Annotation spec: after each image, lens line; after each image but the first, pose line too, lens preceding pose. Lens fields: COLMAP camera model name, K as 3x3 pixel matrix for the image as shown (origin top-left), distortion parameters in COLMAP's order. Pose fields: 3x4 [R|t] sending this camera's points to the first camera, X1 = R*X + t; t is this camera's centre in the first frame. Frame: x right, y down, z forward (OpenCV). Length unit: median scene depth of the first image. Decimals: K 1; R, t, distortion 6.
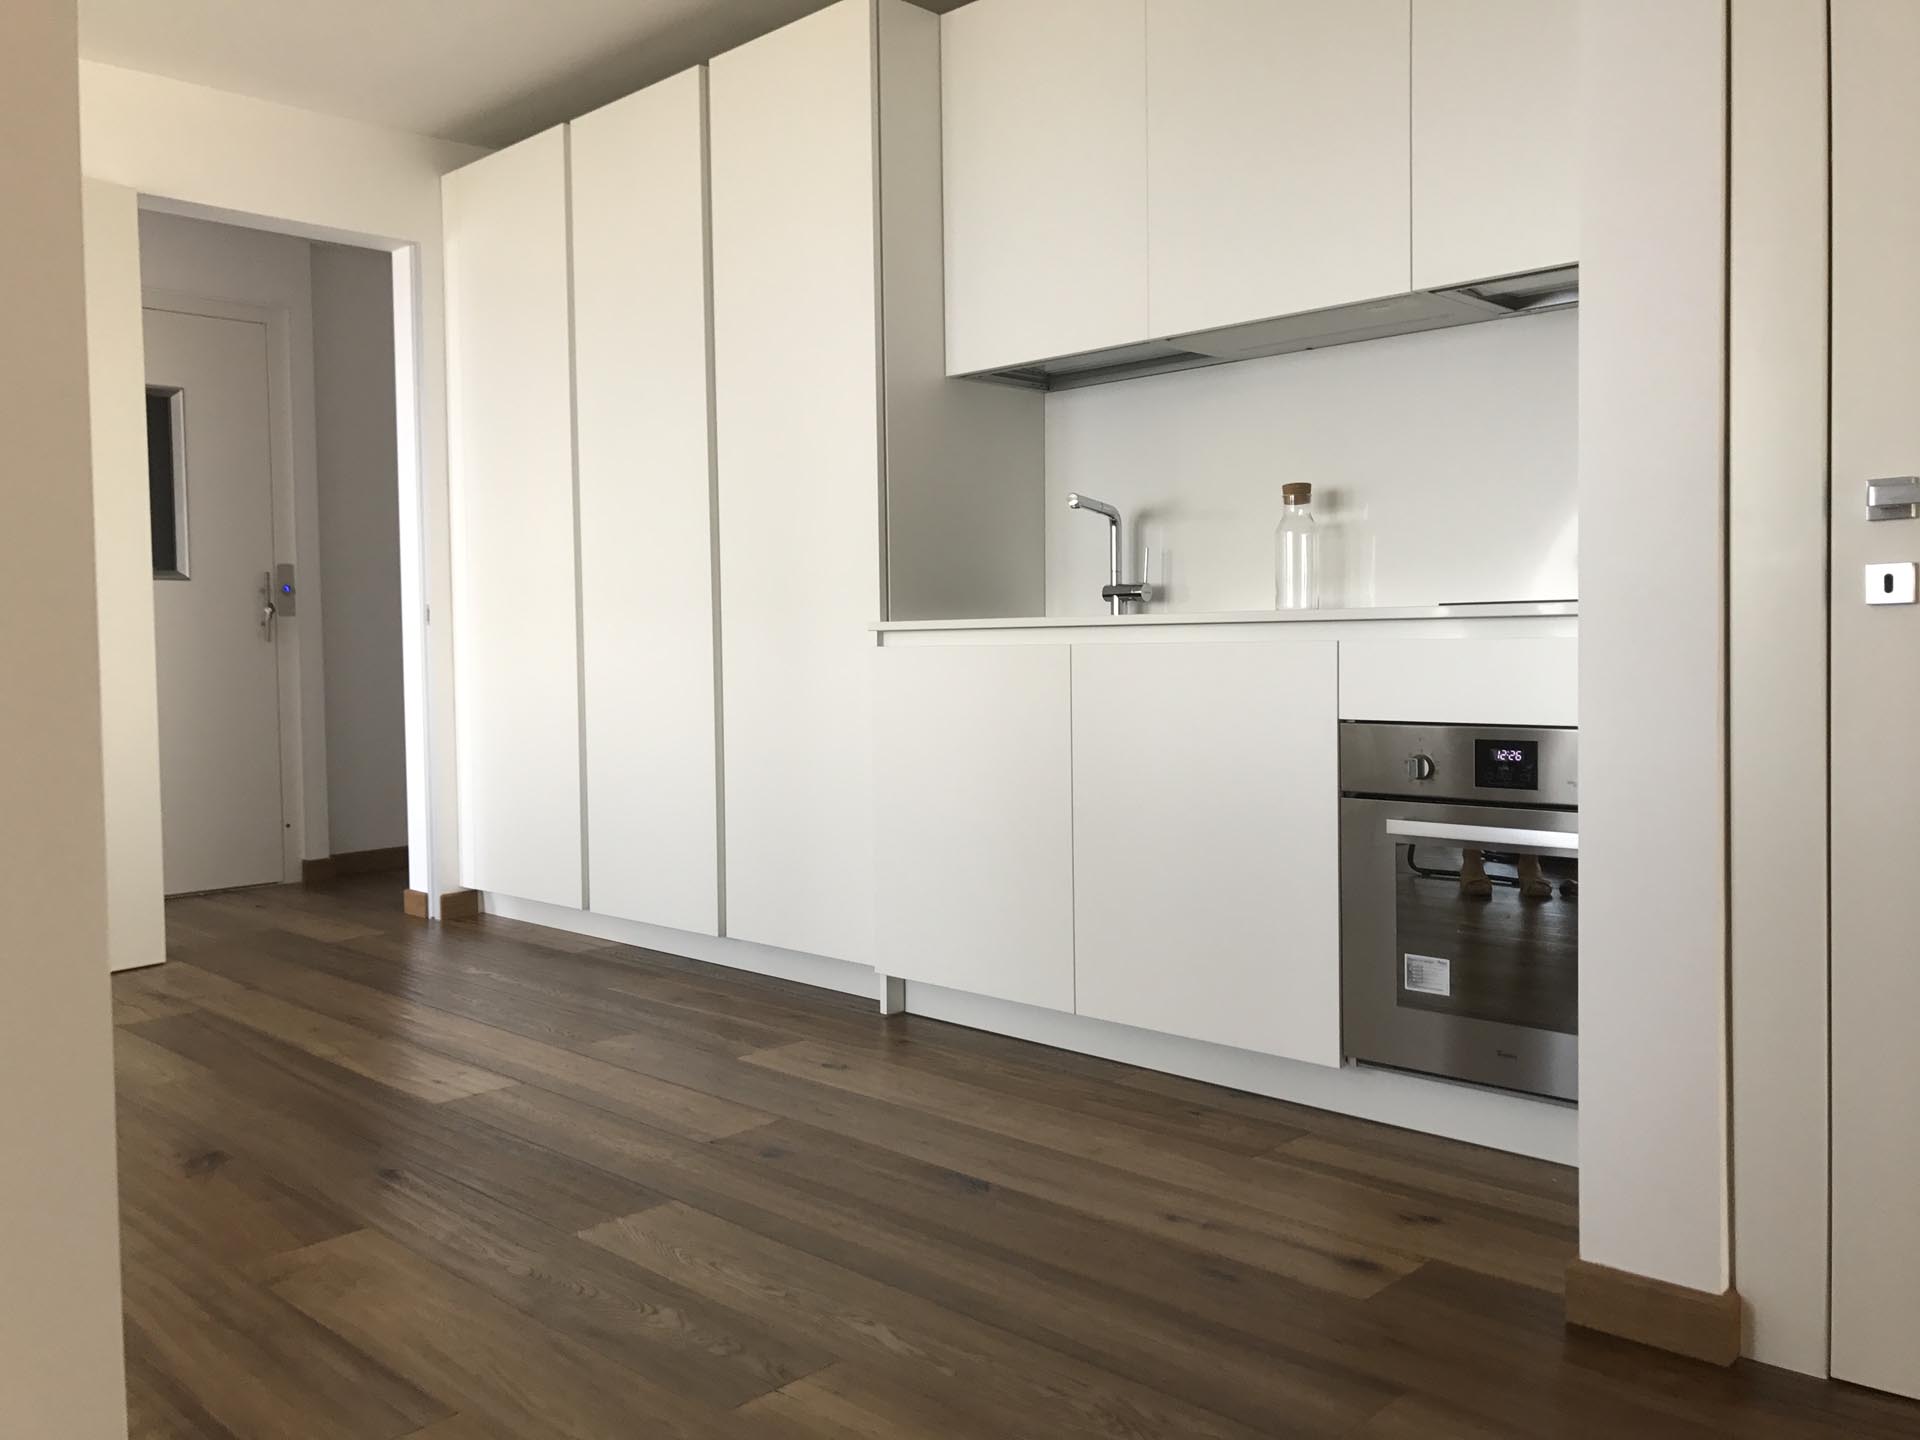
lens RADIAL K [[1587.5, 0, 954.9], [0, 1587.5, 707.0], [0, 0, 1]] dist [0.136909, -0.409644]
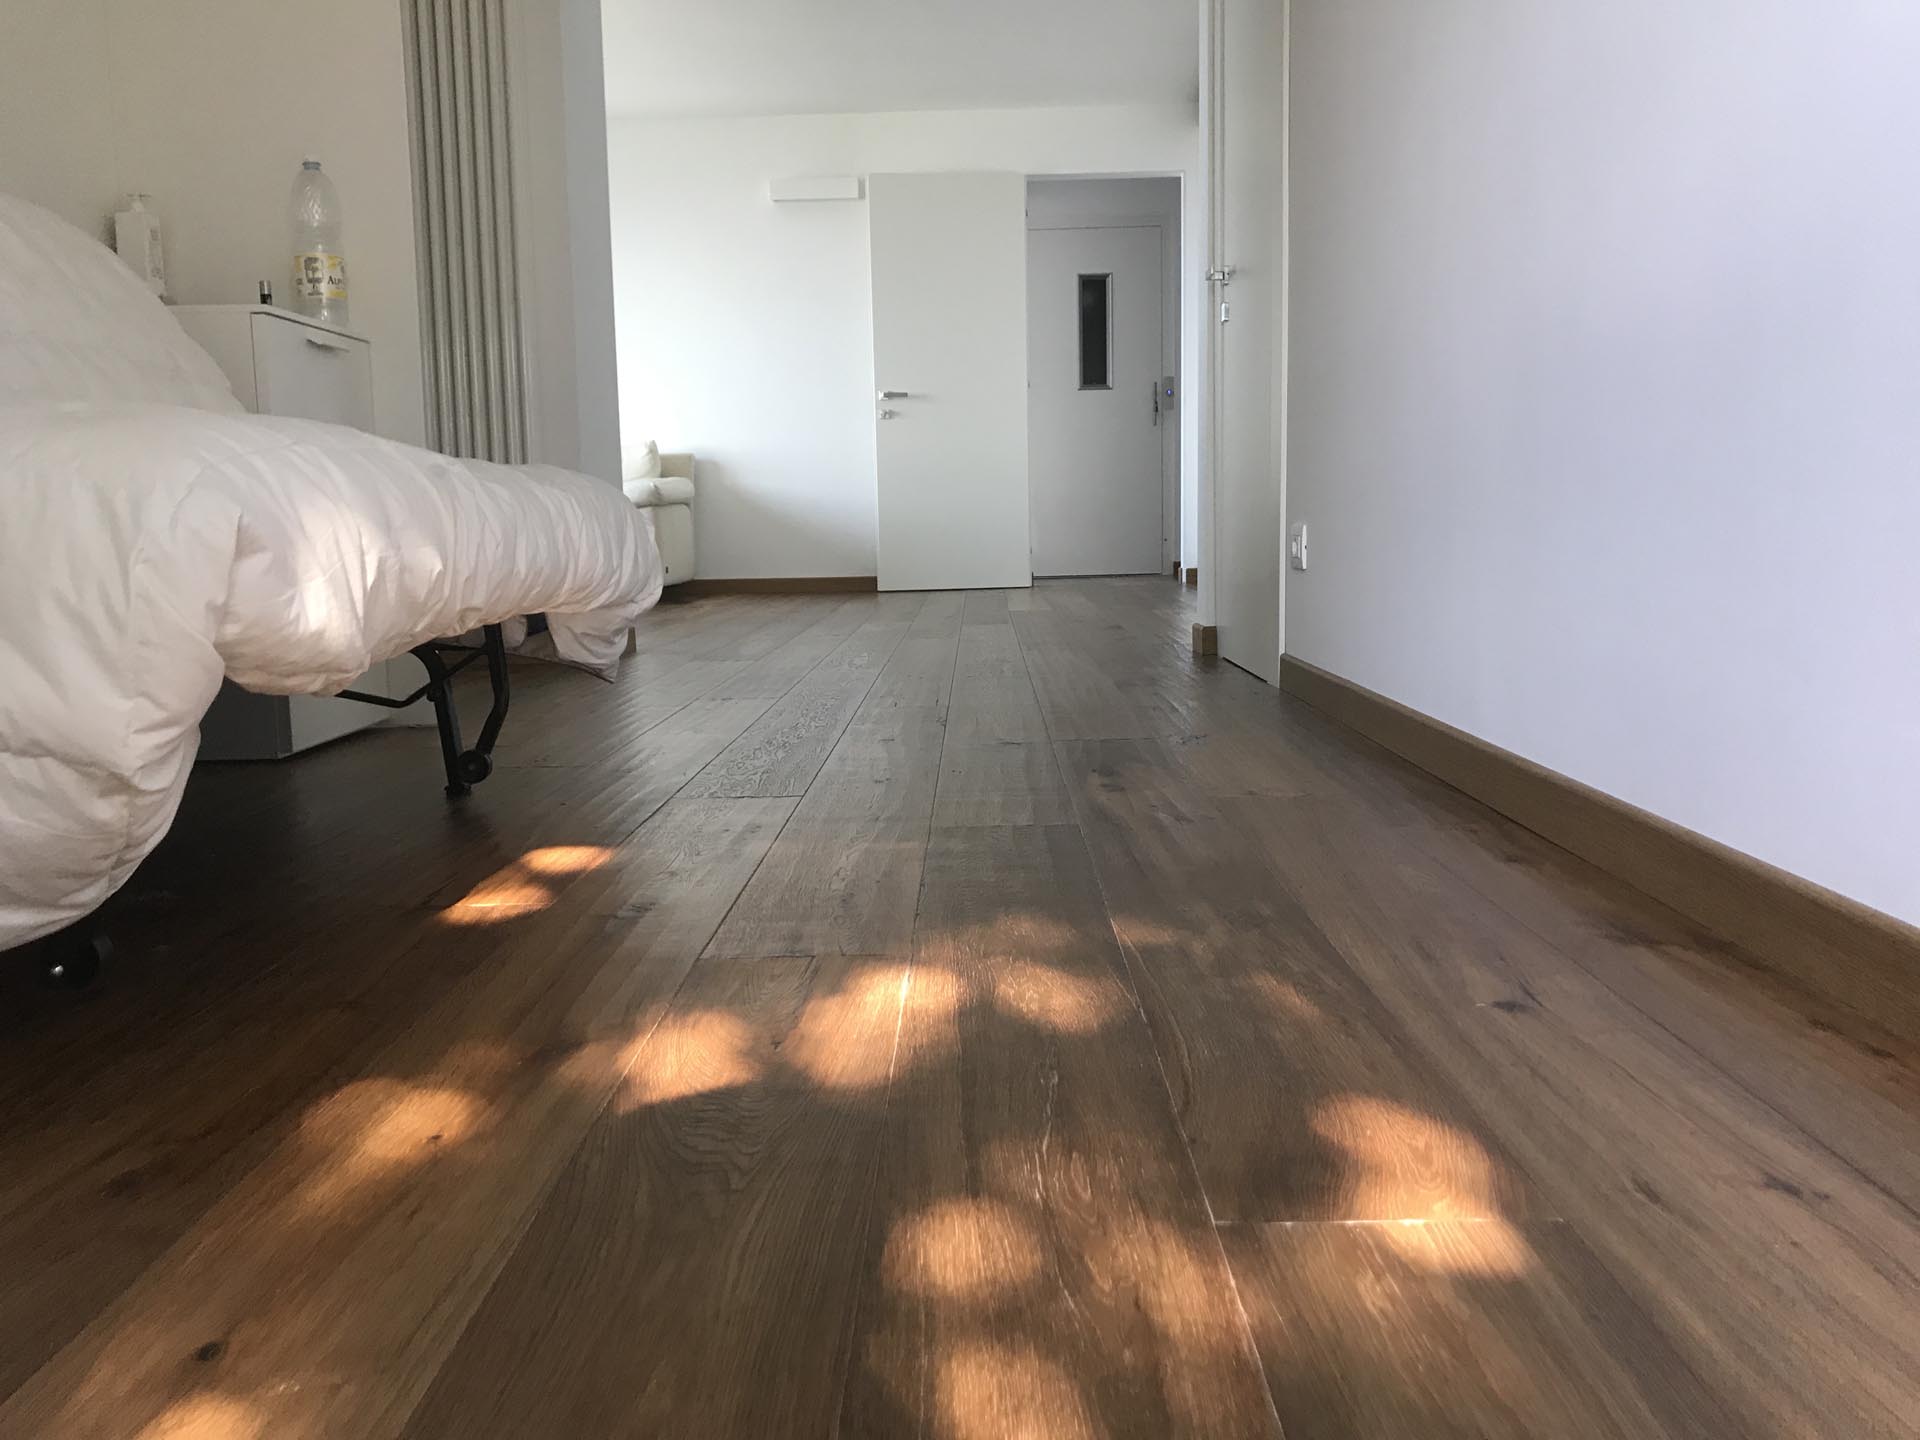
lens RADIAL K [[1604.0, 0, 955.6], [0, 1604.0, 692.4], [0, 0, 1]] dist [0.066809, -0.075142]
pose [[0.692400, 0.069069, -0.718200, 0.728682], [-0.006789, 0.995987, 0.089239, 0.098516], [0.721482, -0.056913, 0.690090, -0.346985]]
